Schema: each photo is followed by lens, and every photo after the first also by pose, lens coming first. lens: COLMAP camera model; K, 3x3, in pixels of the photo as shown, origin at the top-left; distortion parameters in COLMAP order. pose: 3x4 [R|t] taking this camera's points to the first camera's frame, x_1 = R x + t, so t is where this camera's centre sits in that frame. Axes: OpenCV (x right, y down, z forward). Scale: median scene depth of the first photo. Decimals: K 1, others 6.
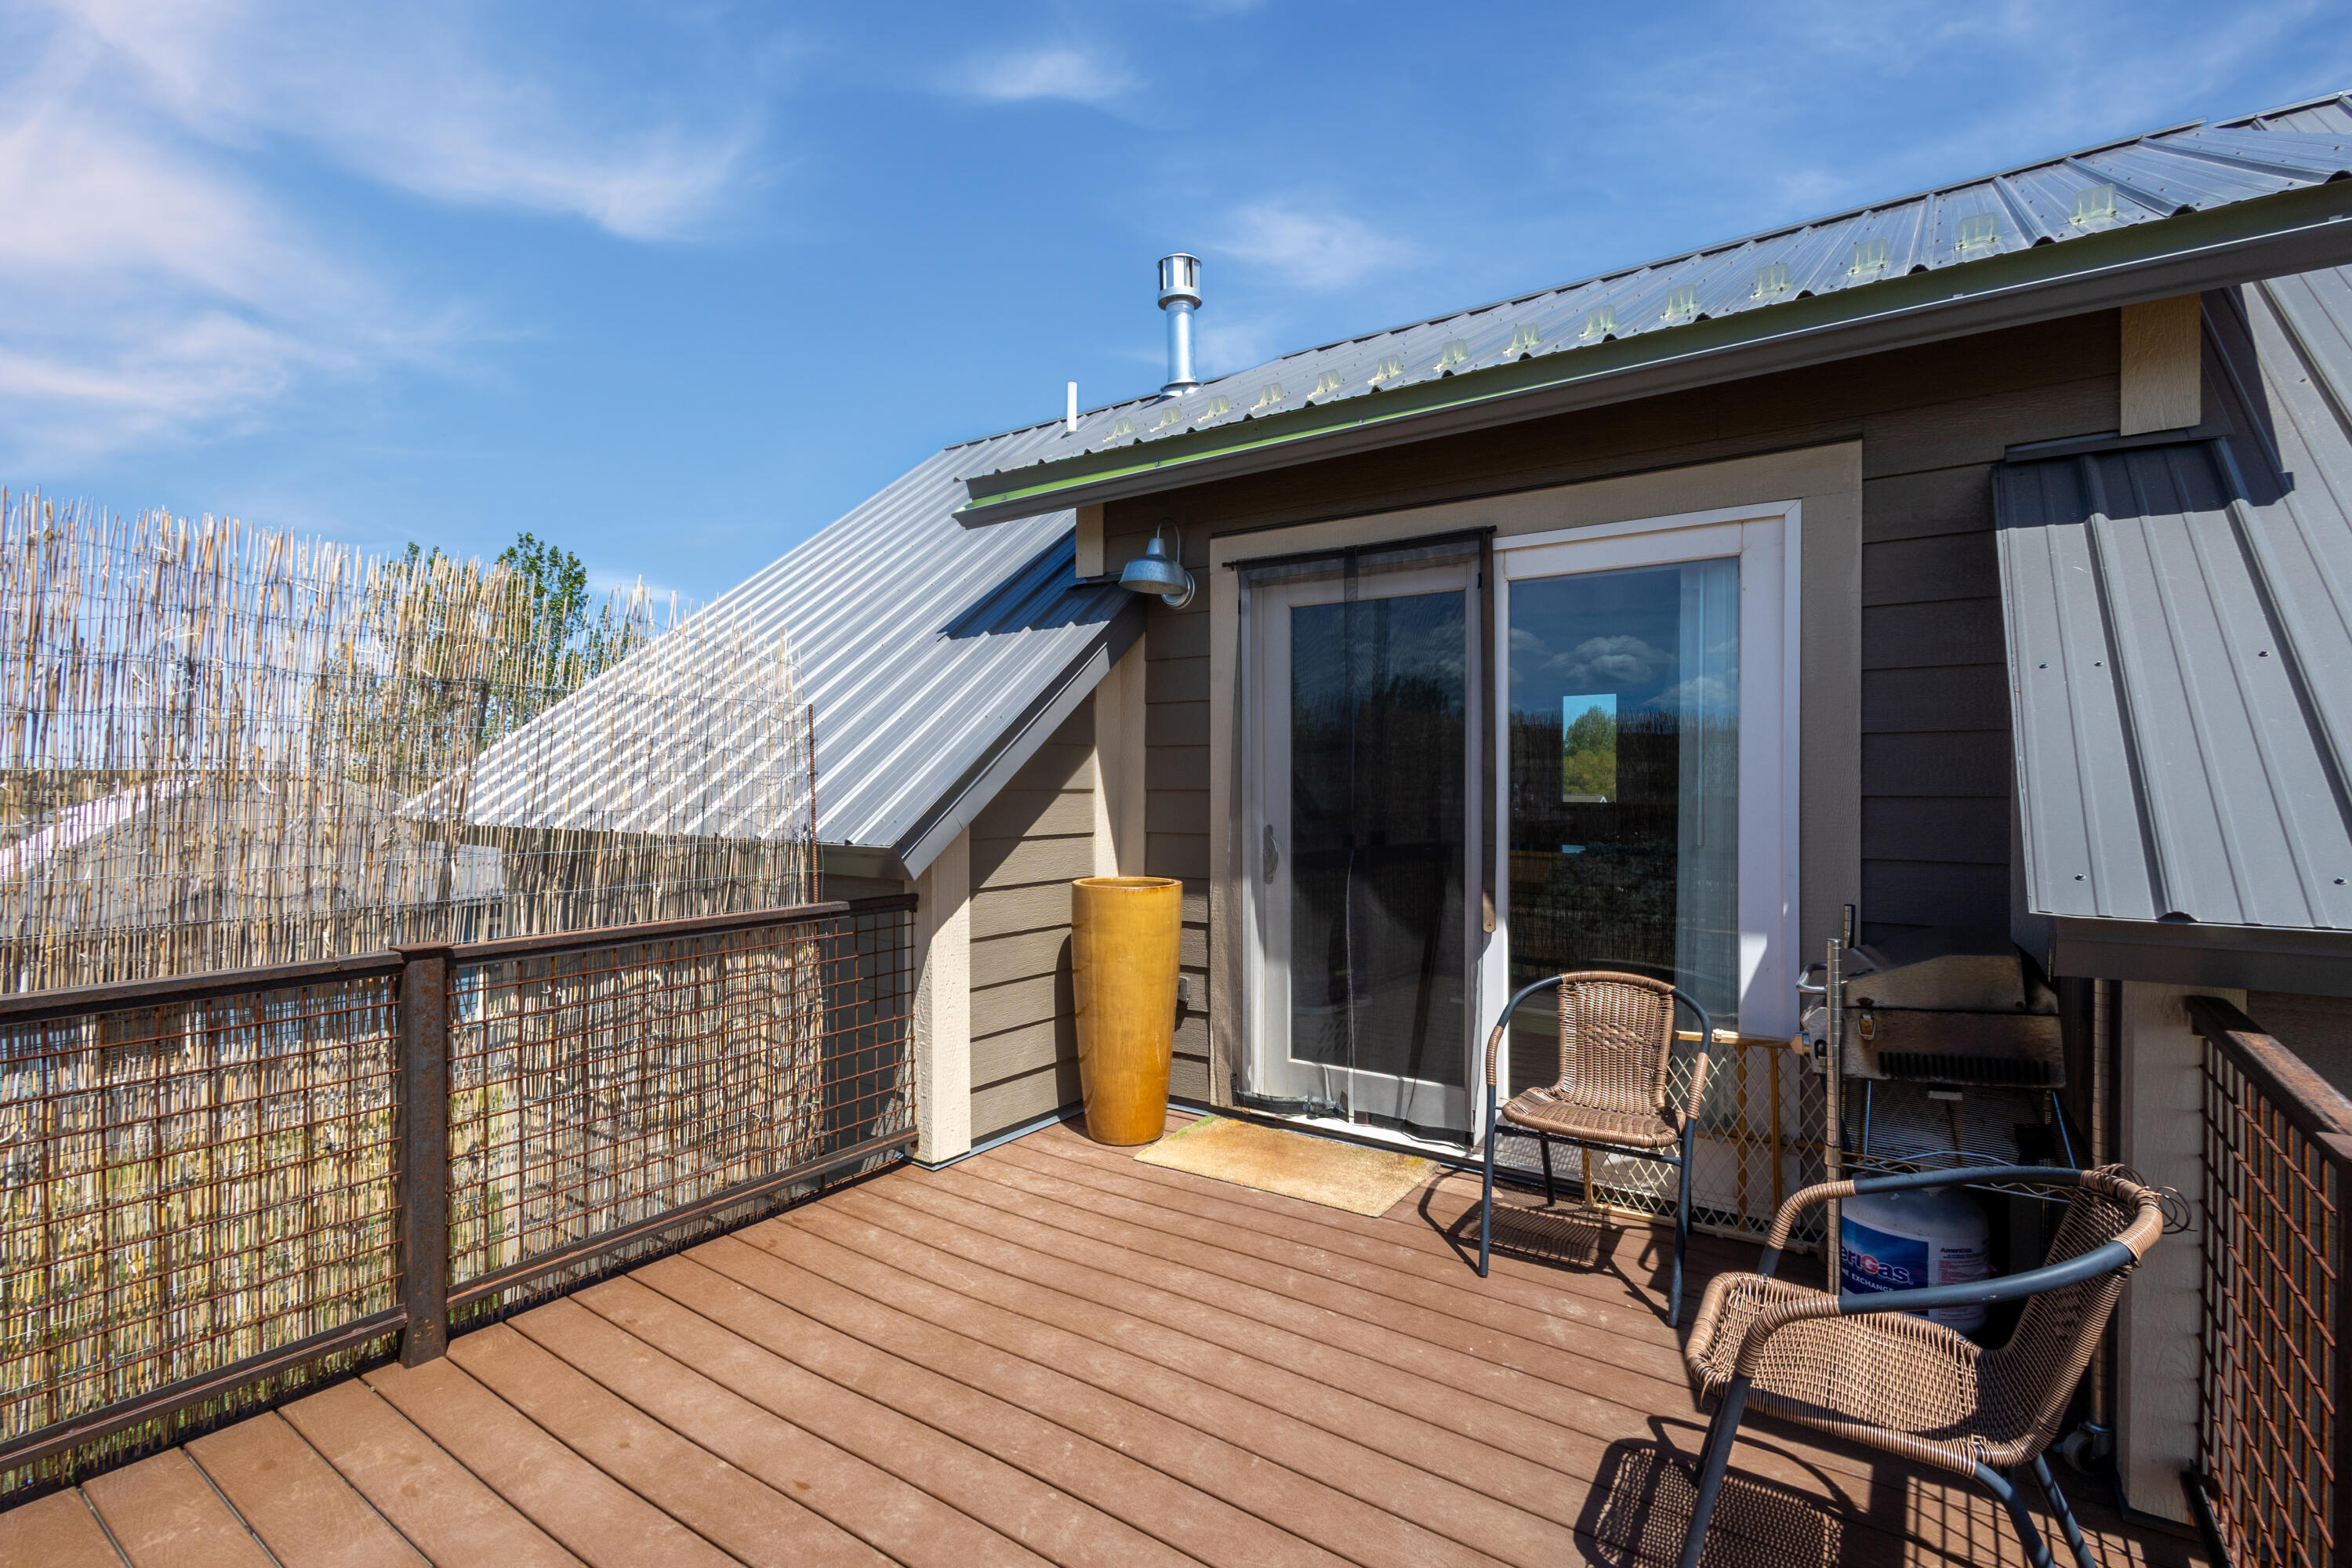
lens RADIAL K [[1085.0, 0, 1180.1], [0, 1085.0, 782.8], [0, 0, 1]] dist [0.011580, -0.000561]
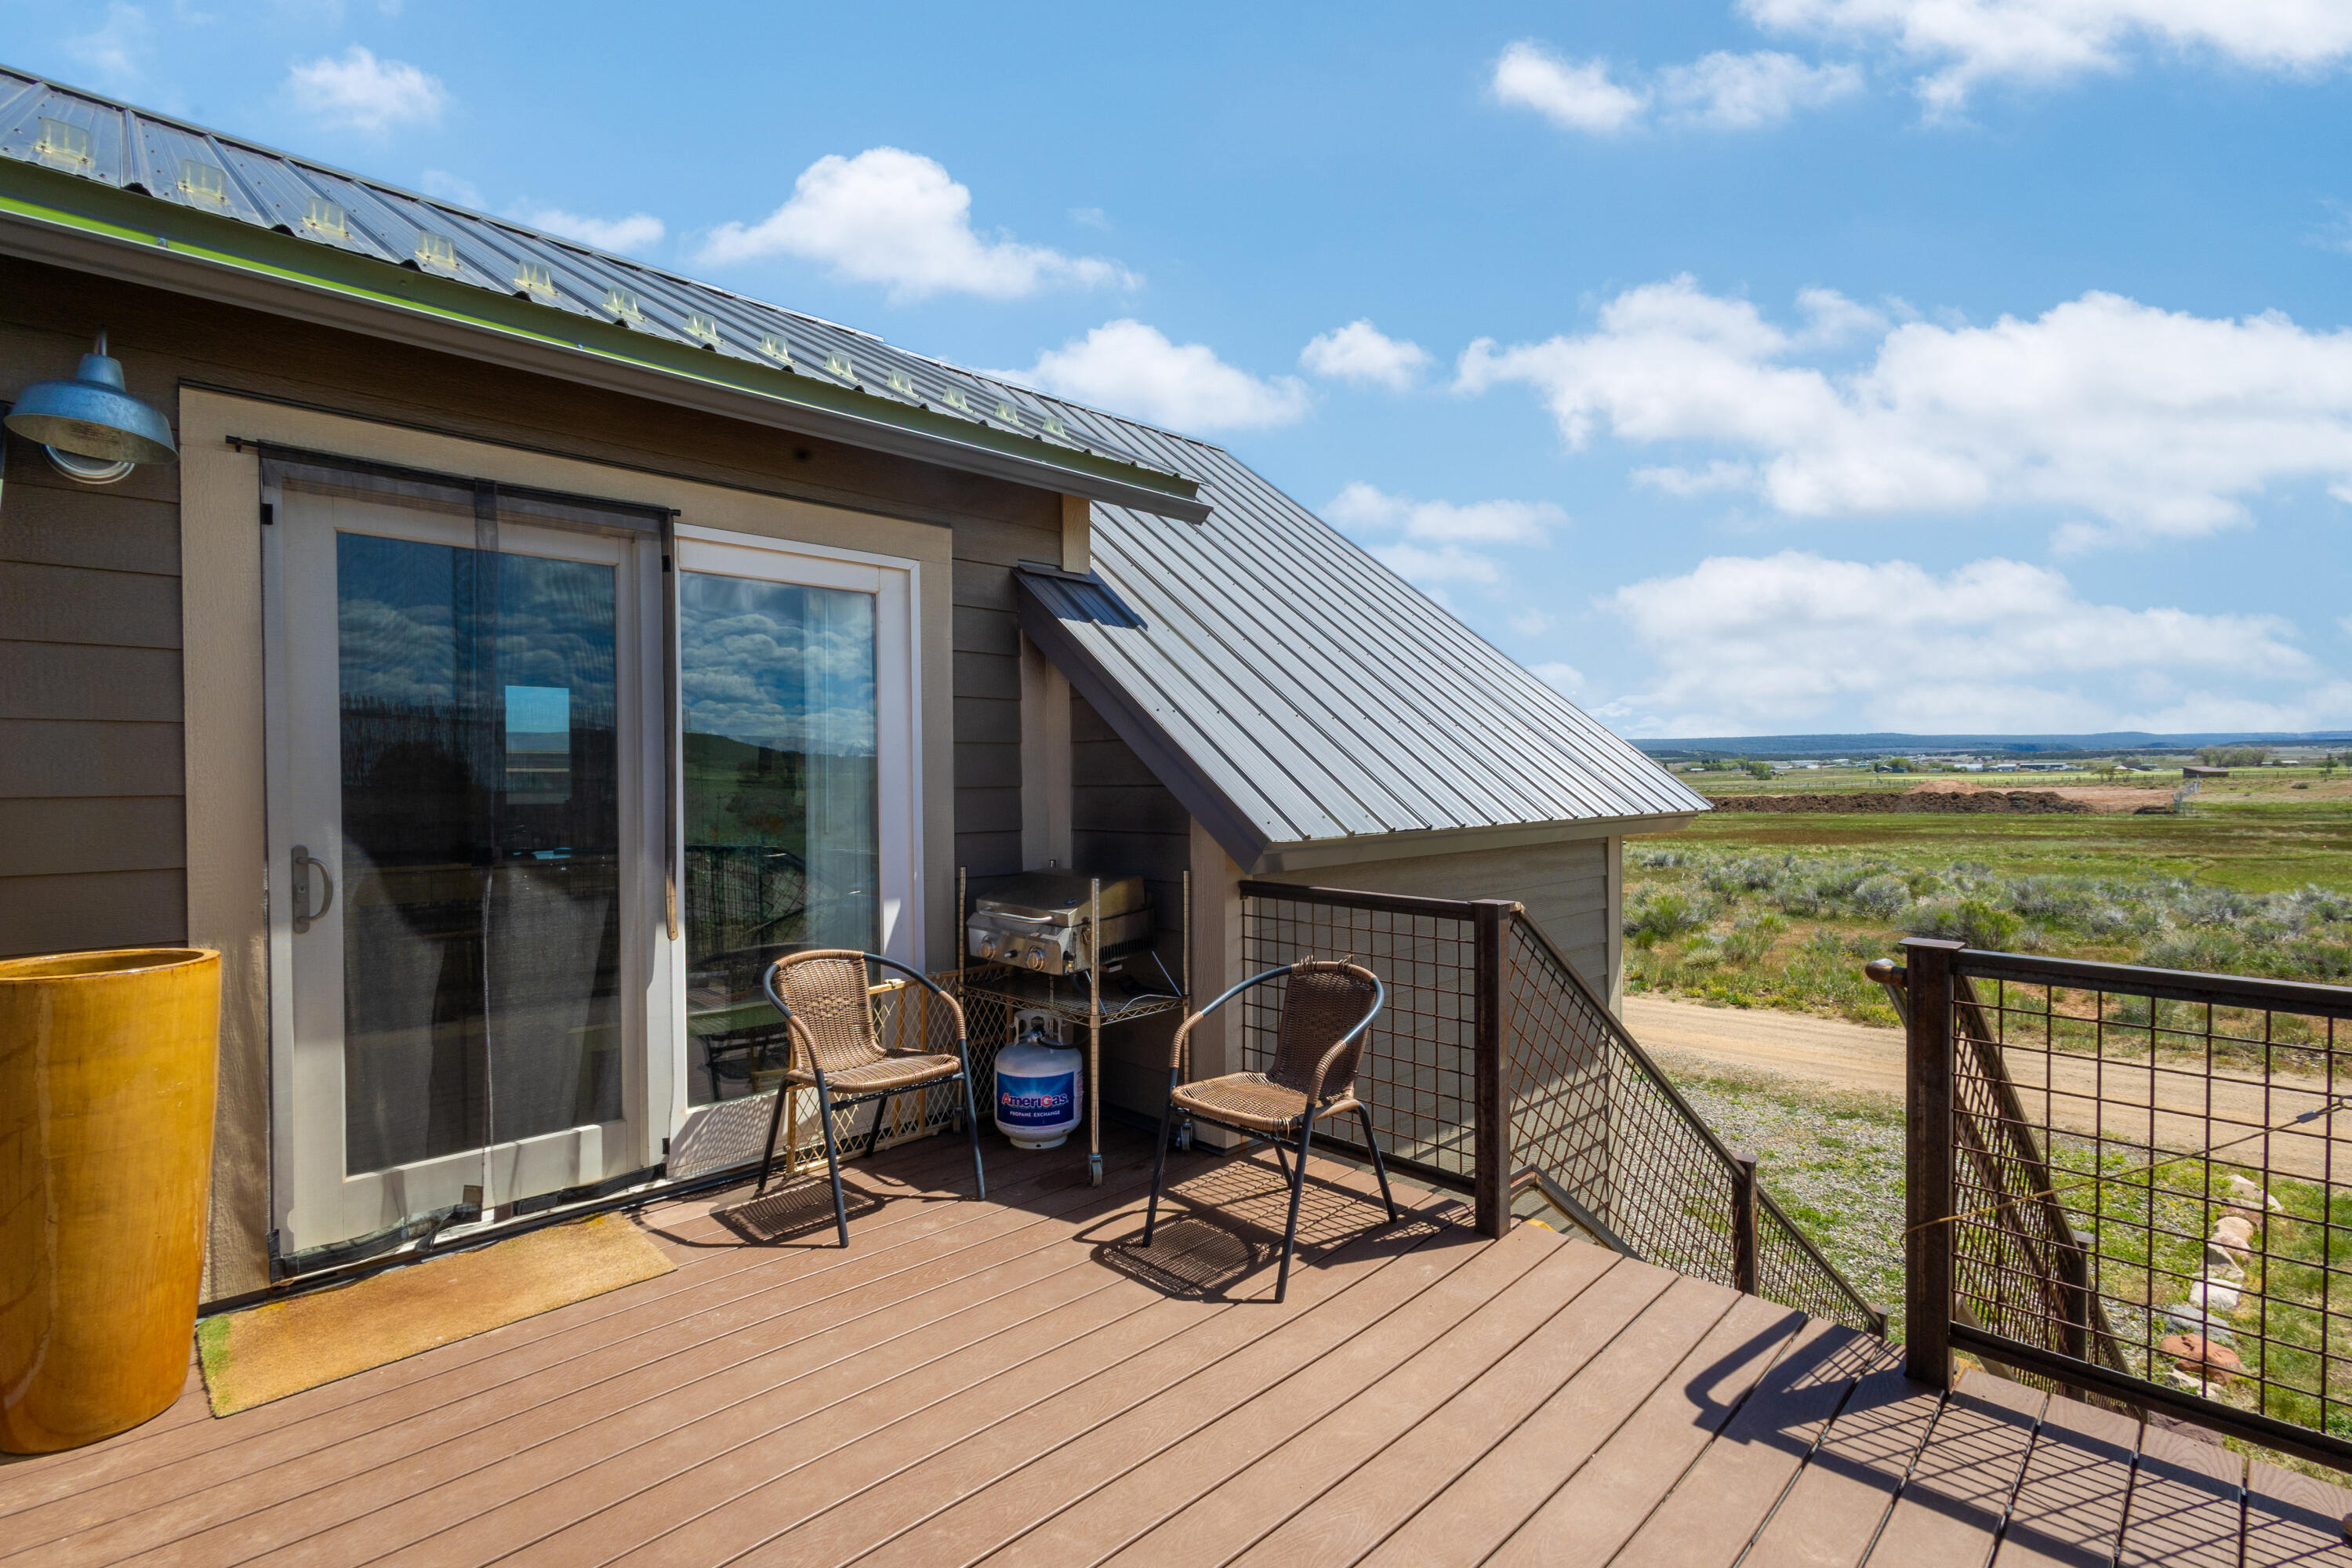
lens RADIAL K [[1085.0, 0, 1180.1], [0, 1085.0, 782.8], [0, 0, 1]] dist [0.011580, -0.000561]
pose [[0.178543, -0.008036, 0.983899, -0.588450], [0.010881, 0.999922, 0.006193, 0.001189], [-0.983872, 0.009600, 0.178616, 0.413125]]
